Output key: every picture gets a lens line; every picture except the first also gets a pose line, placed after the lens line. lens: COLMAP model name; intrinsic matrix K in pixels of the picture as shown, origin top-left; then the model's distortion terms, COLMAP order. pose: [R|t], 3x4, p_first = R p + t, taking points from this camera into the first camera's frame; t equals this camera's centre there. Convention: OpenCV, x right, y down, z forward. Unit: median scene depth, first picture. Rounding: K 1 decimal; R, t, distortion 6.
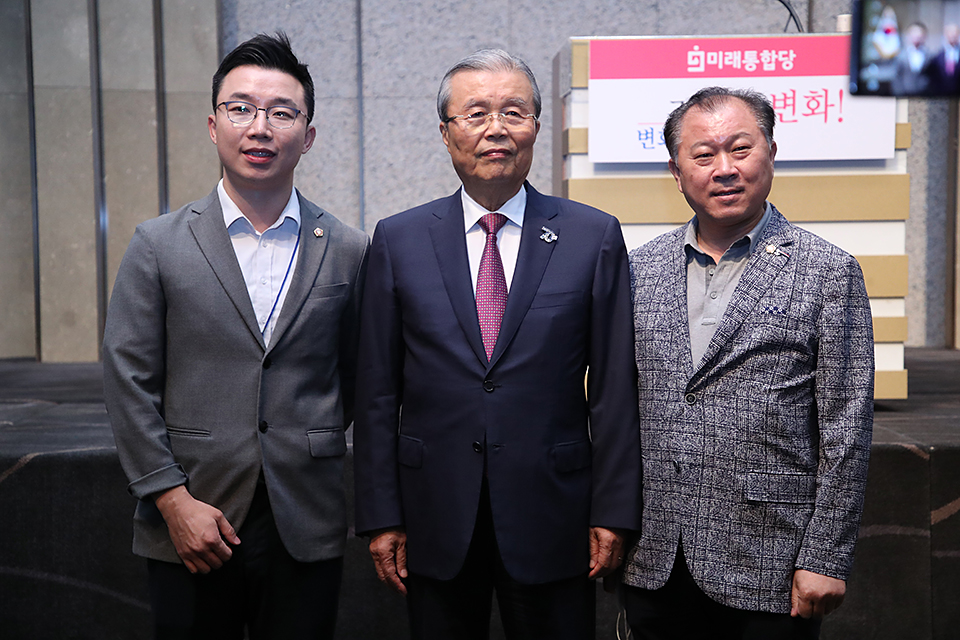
lens RADIAL K [[1638.7, 0, 473.5], [0, 1638.7, 323.0], [0, 0, 1]] dist [0.326433, -0.012342]
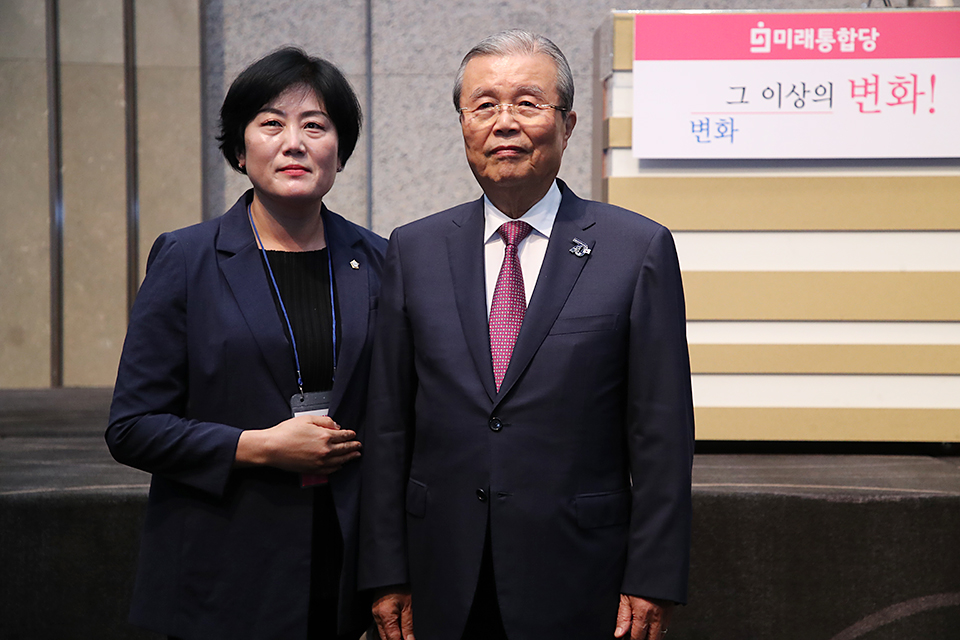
lens RADIAL K [[2009.7, 0, 491.5], [0, 2009.7, 316.0], [0, 0, 1]] dist [0.383884, 0.234247]
pose [[0.999893, 0.010404, -0.010267, 0.005539], [-0.010552, 0.999841, -0.014405, -0.000393], [0.010116, 0.014512, 0.999844, -0.023017]]
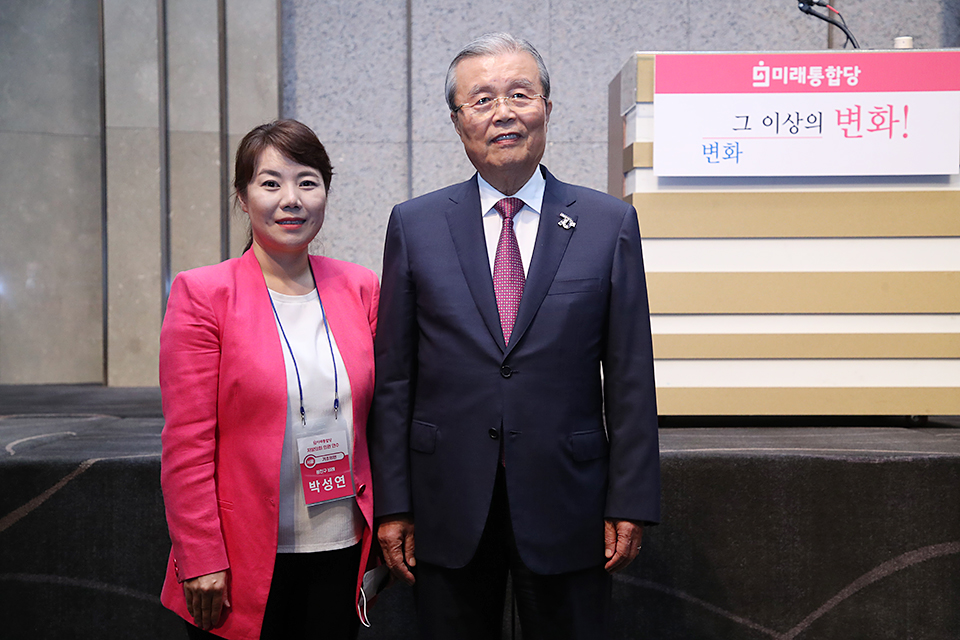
lens RADIAL K [[1427.2, 0, 494.2], [0, 1427.2, 321.5], [0, 0, 1]] dist [0.239243, 0.033039]
pose [[0.999970, 0.006063, 0.004752, -0.018791], [-0.005886, 0.999325, -0.036266, 0.014187], [-0.004969, 0.036237, 0.999331, 0.081229]]
